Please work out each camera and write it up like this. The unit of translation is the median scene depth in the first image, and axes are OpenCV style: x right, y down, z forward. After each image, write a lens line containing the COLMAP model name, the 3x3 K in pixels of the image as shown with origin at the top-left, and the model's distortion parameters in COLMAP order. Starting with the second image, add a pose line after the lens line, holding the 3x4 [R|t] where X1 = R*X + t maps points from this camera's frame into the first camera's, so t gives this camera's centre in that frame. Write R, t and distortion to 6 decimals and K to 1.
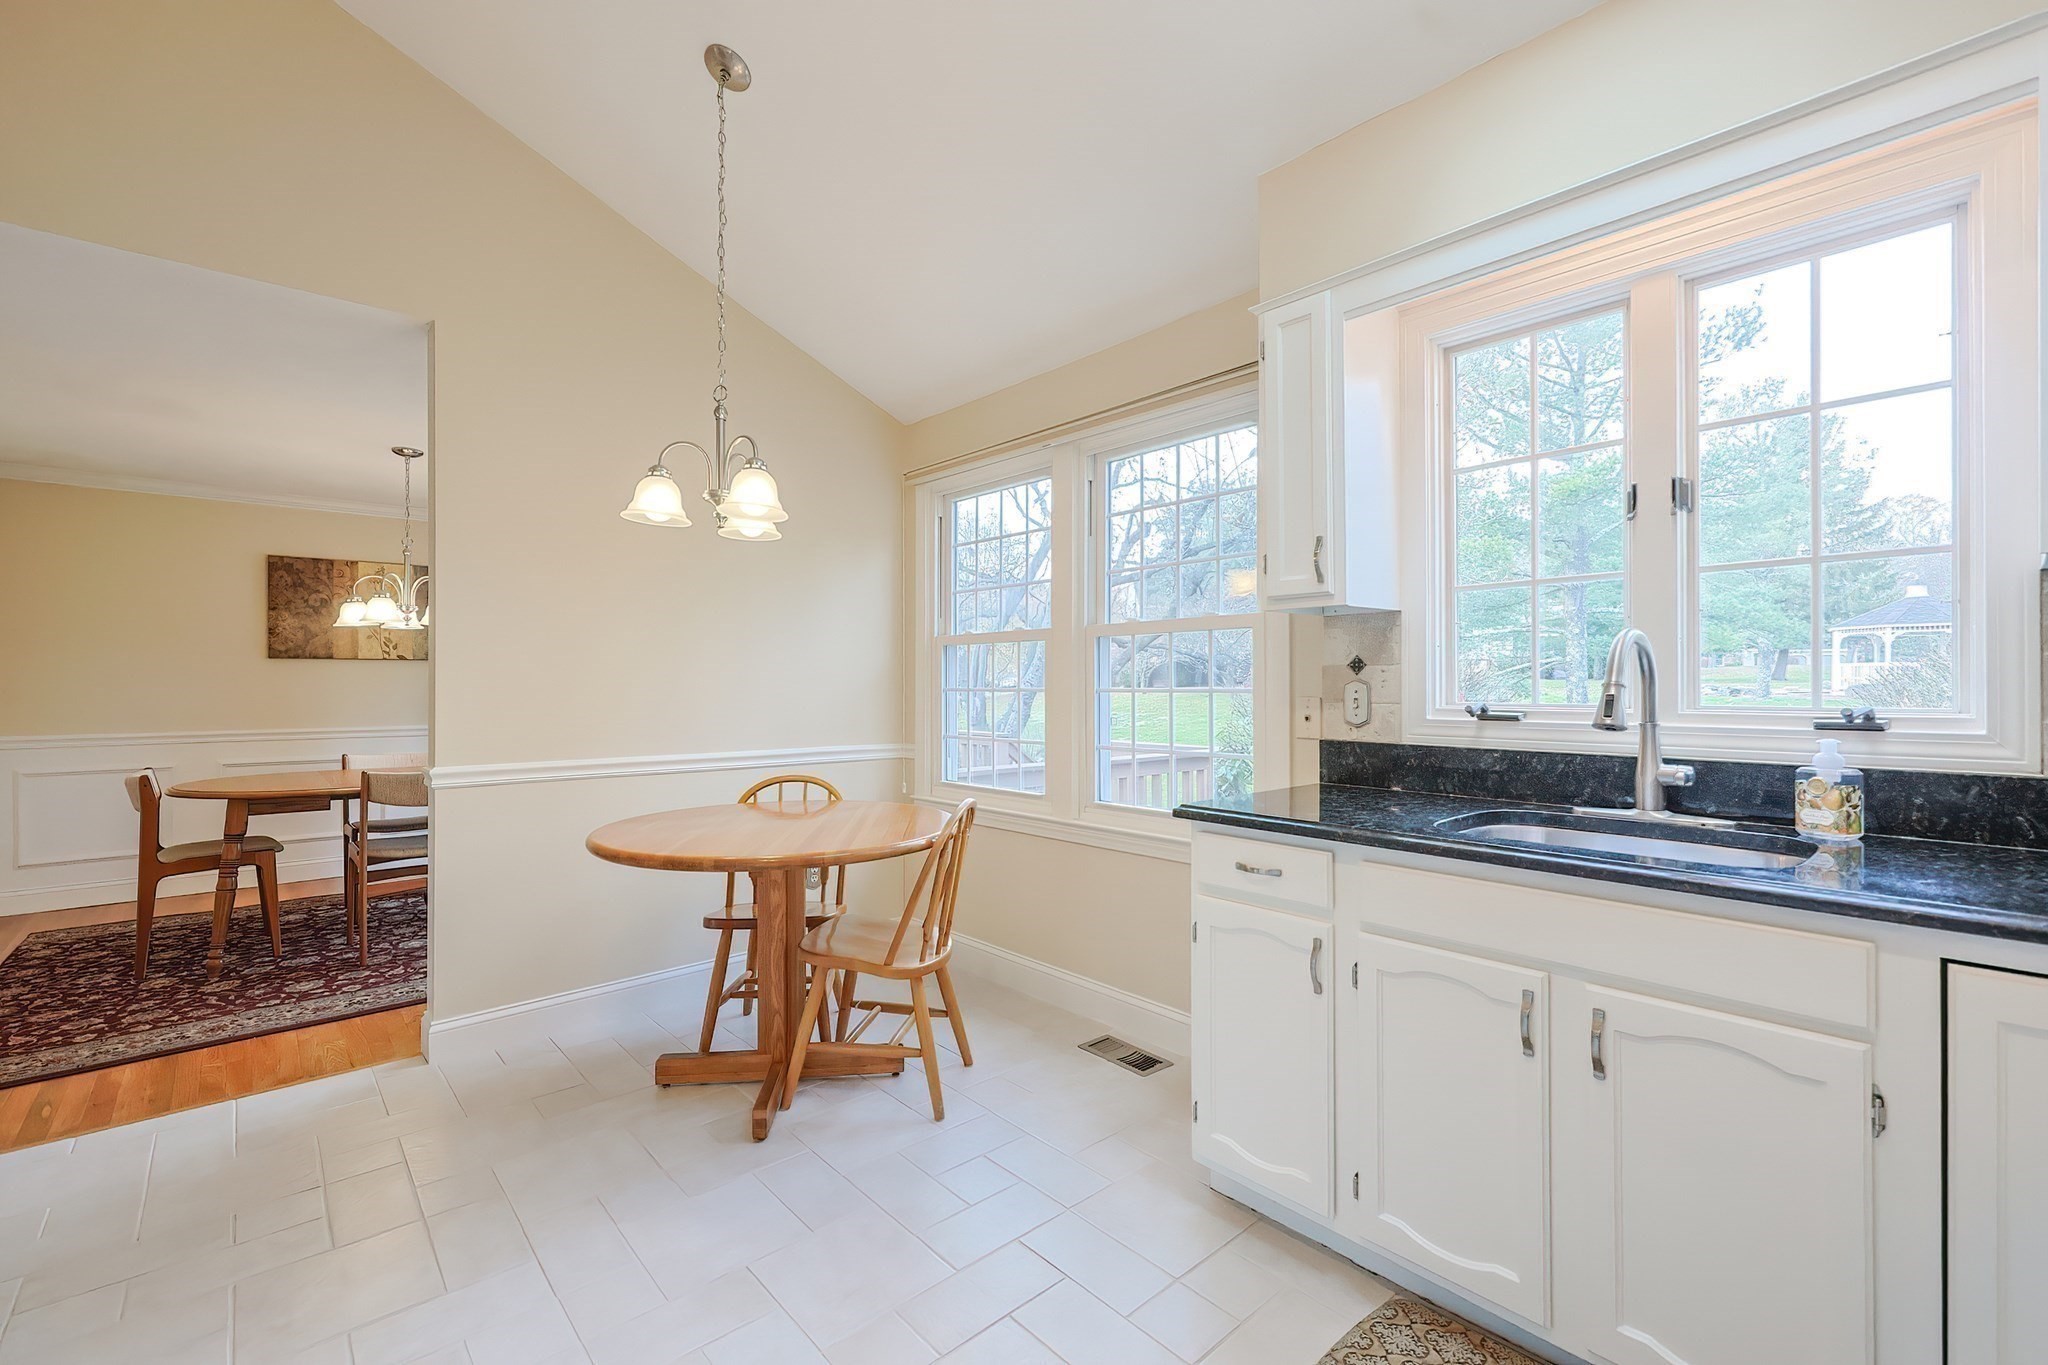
lens RADIAL K [[901.3, 0, 1011.3], [0, 901.3, 678.8], [0, 0, 1]] dist [-0.000156, 0.000052]
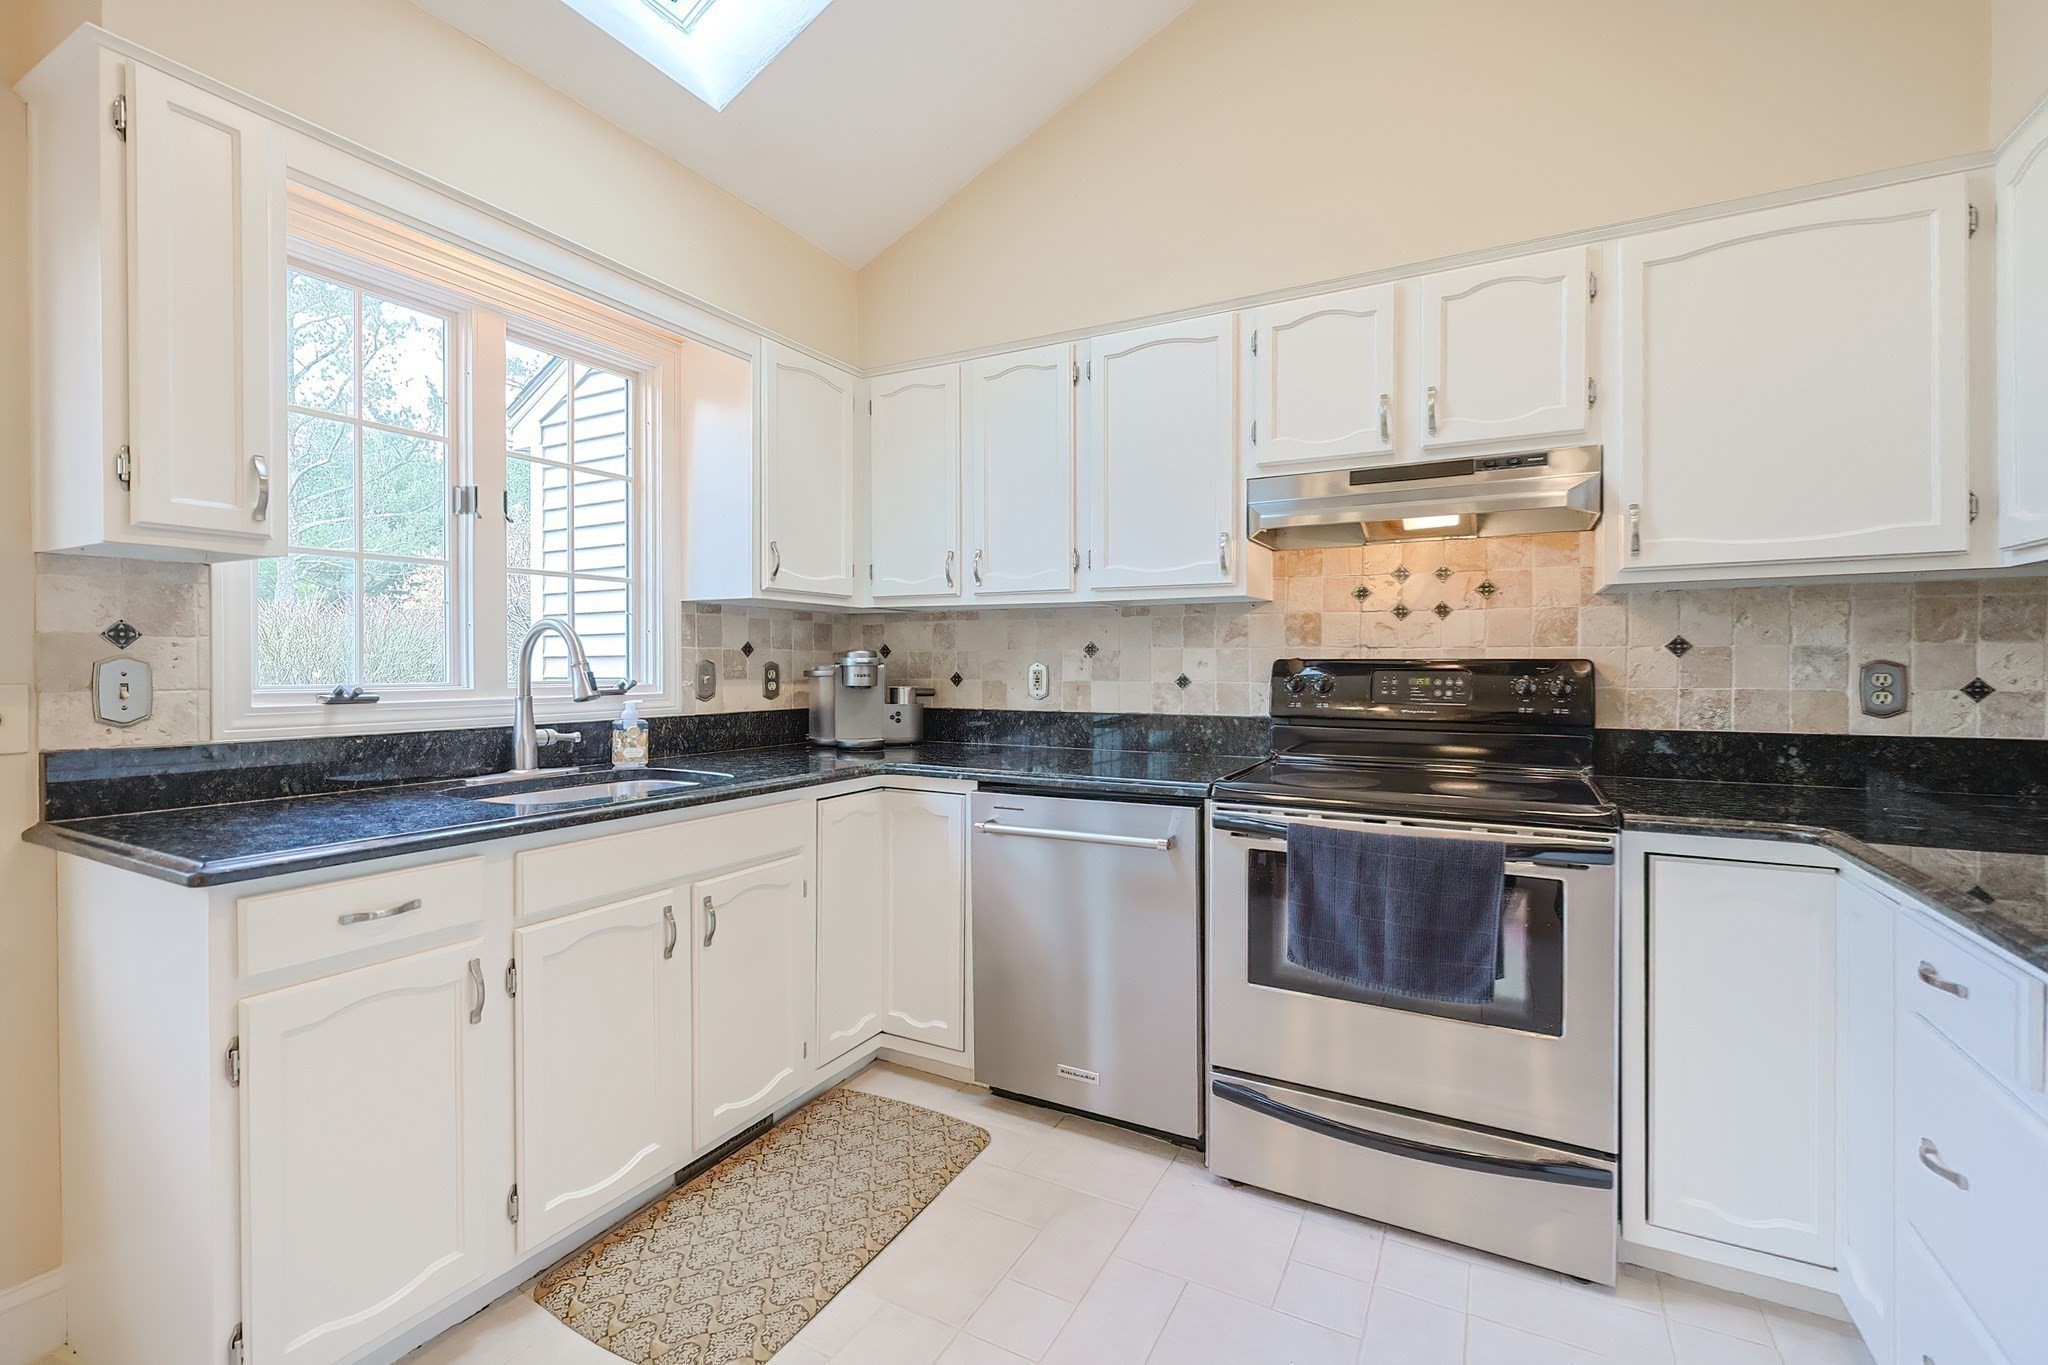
lens RADIAL K [[871.8, 0, 1032.8], [0, 871.8, 667.2], [0, 0, 1]] dist [0.000139, 0.000354]
pose [[-0.353493, 0.002296, 0.935434, -0.548824], [-0.002934, 0.999989, -0.003563, 0.011300], [-0.935433, -0.004004, -0.353483, 0.703256]]
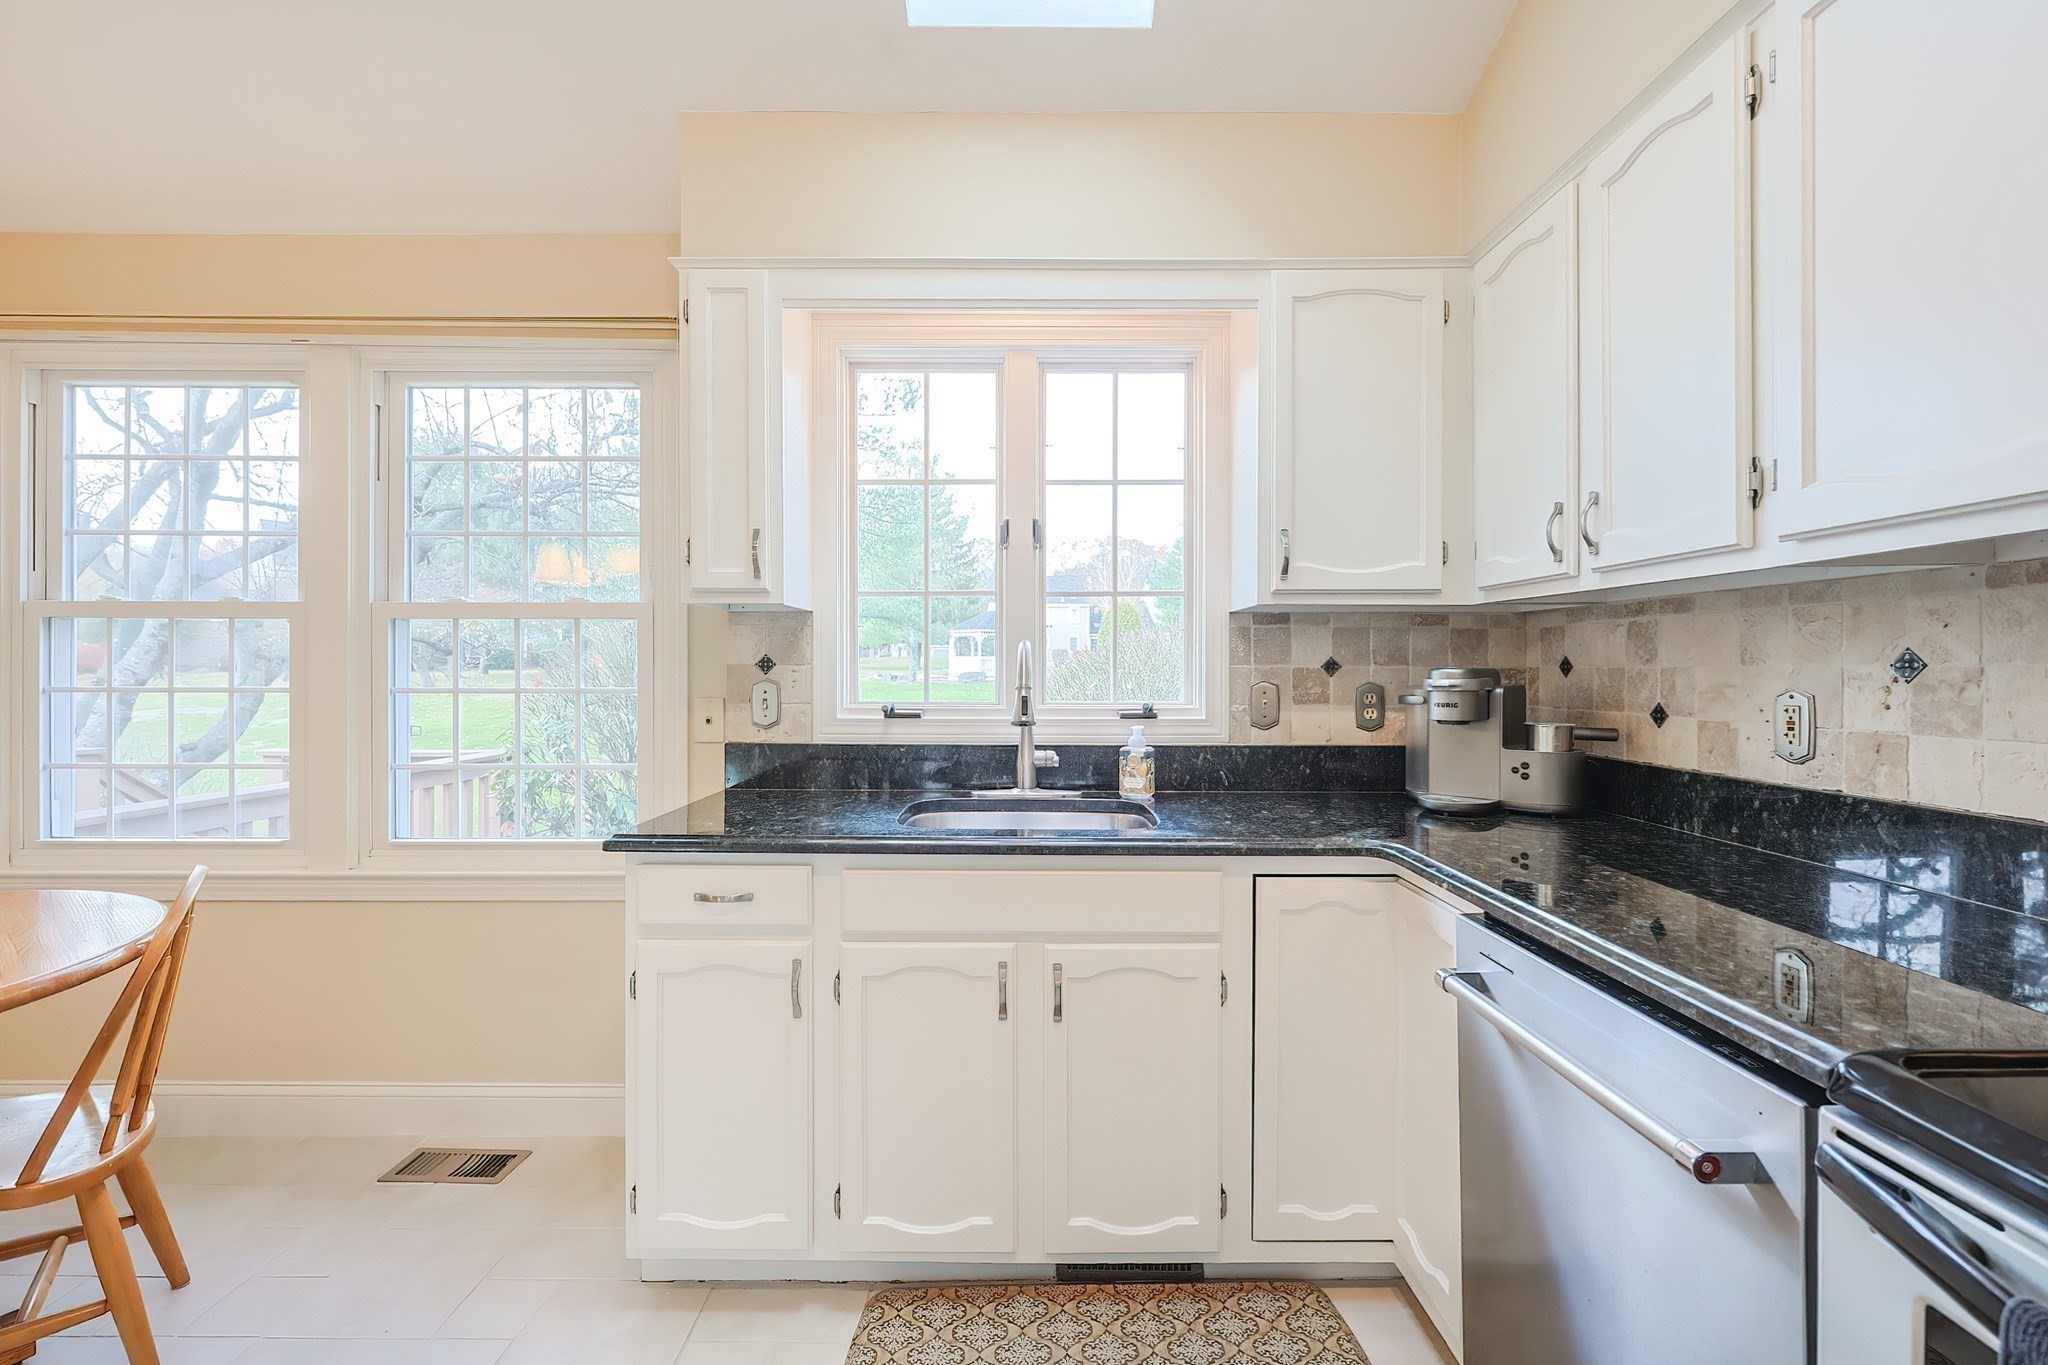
lens RADIAL K [[894.7, 0, 1064.6], [0, 894.7, 671.4], [0, 0, 1]] dist [-0.001071, 0.000623]
pose [[0.648262, 0.003515, 0.761409, -0.165738], [-0.008241, 0.999963, 0.002400, -0.014909], [-0.761372, -0.007831, 0.648268, 0.156462]]
